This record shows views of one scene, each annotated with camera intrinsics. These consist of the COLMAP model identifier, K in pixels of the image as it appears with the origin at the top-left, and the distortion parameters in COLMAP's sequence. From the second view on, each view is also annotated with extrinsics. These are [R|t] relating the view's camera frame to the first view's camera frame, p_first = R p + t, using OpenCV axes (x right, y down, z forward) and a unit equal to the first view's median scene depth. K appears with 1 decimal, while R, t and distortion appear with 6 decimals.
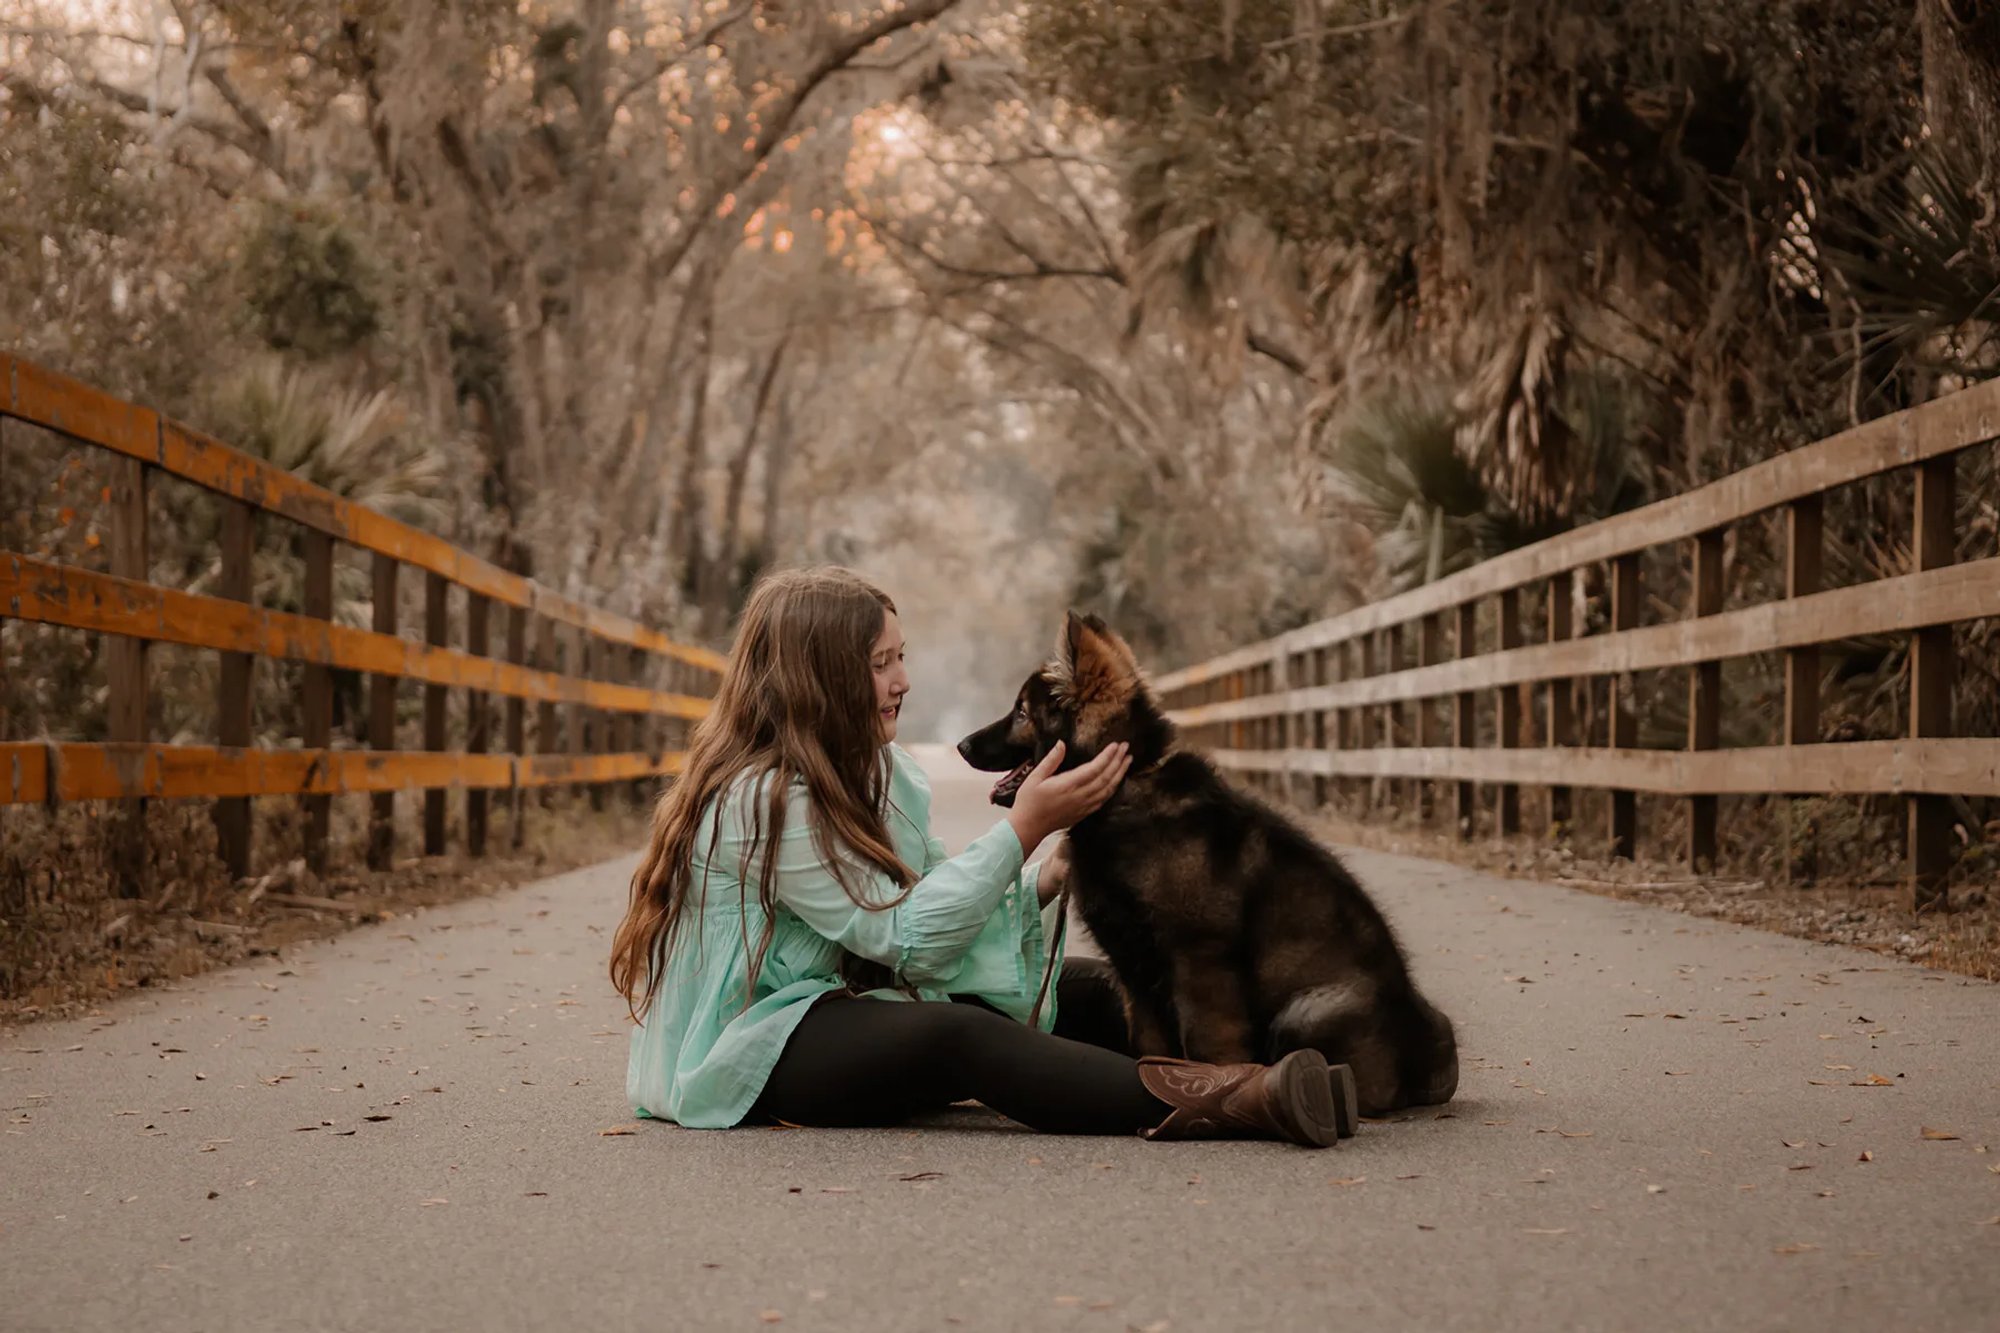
lens RADIAL K [[4320.3, 0, 992.6], [0, 4320.3, 662.2], [0, 0, 1]] dist [0.246814, 0.000000]
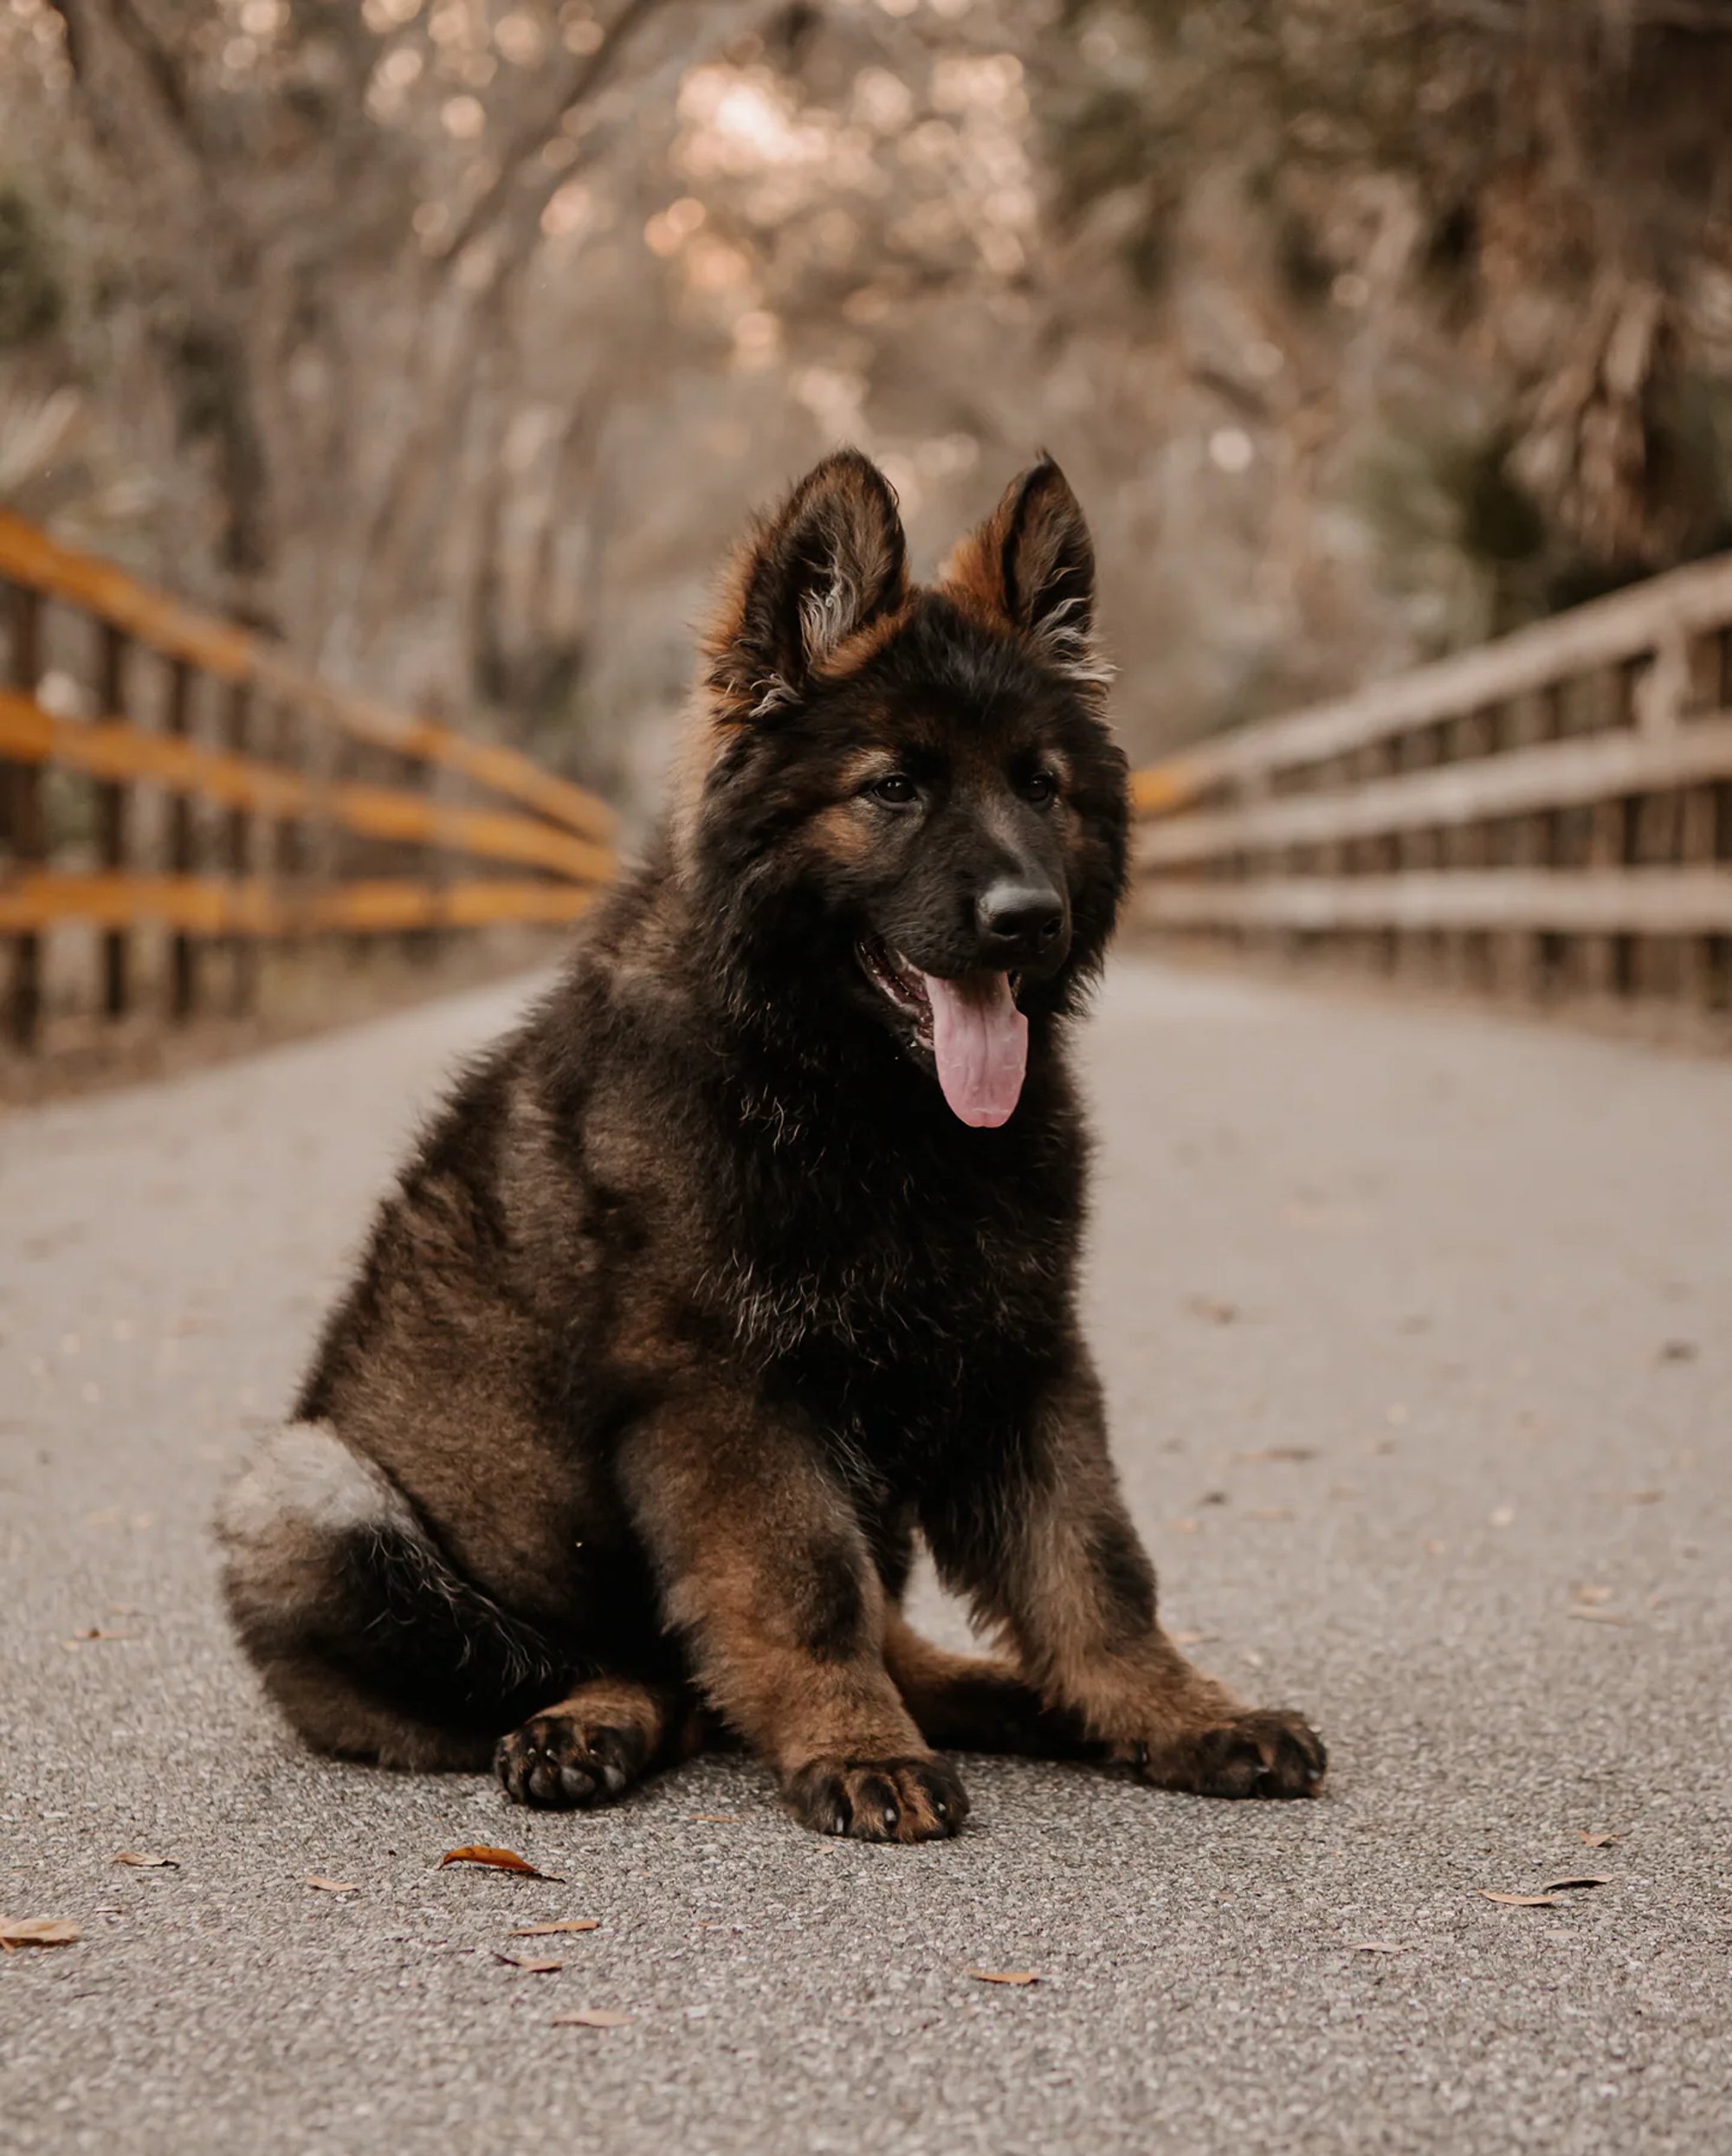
lens RADIAL K [[5025.5, 0, 826.1], [0, 5025.5, 1169.4], [0, 0, 1]] dist [0.397467, 0.000000]
pose [[0.999987, 0.003159, -0.003990, -0.006059], [-0.002856, 0.997282, 0.073625, 0.004680], [0.004212, -0.073613, 0.997278, 0.112093]]
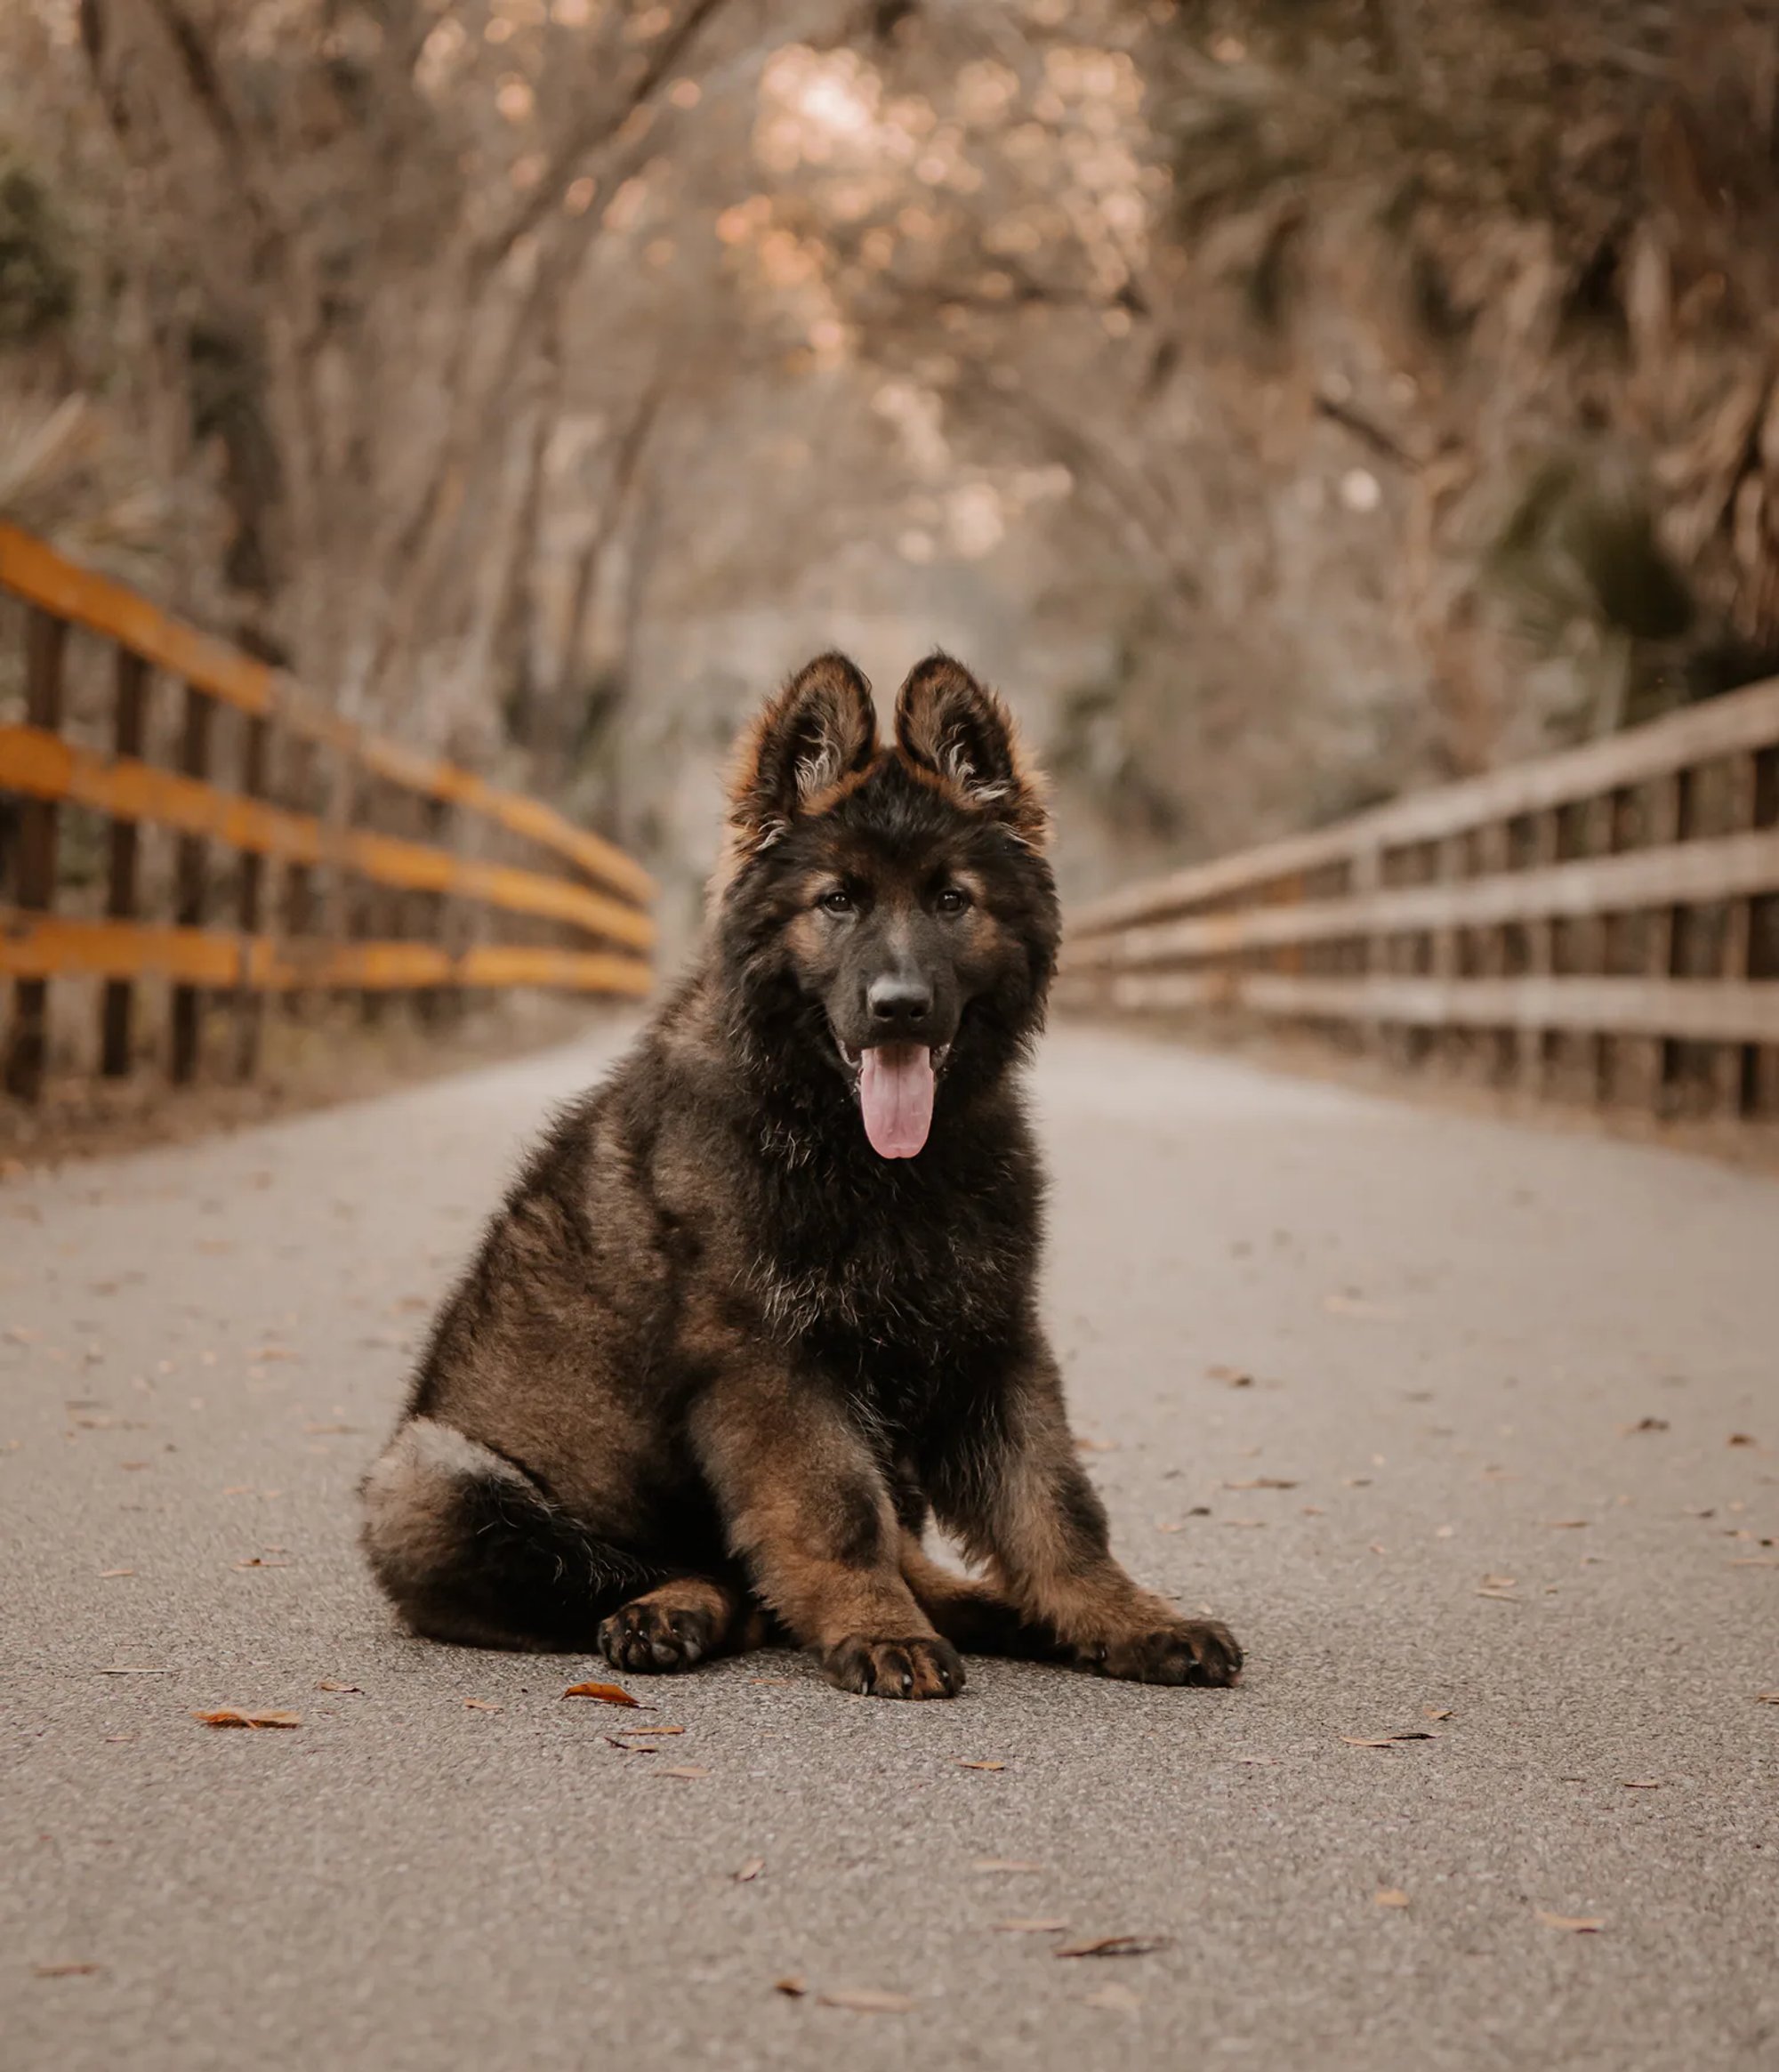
lens RADIAL K [[5808.3, 0, 867.3], [0, 5808.3, 1037.5], [0, 0, 1]] dist [0.271575, 0.000000]
pose [[0.999165, 0.040233, -0.007146, -0.005801], [-0.039993, 0.998718, 0.031035, 0.003904], [0.008385, -0.030723, 0.999493, 0.077411]]
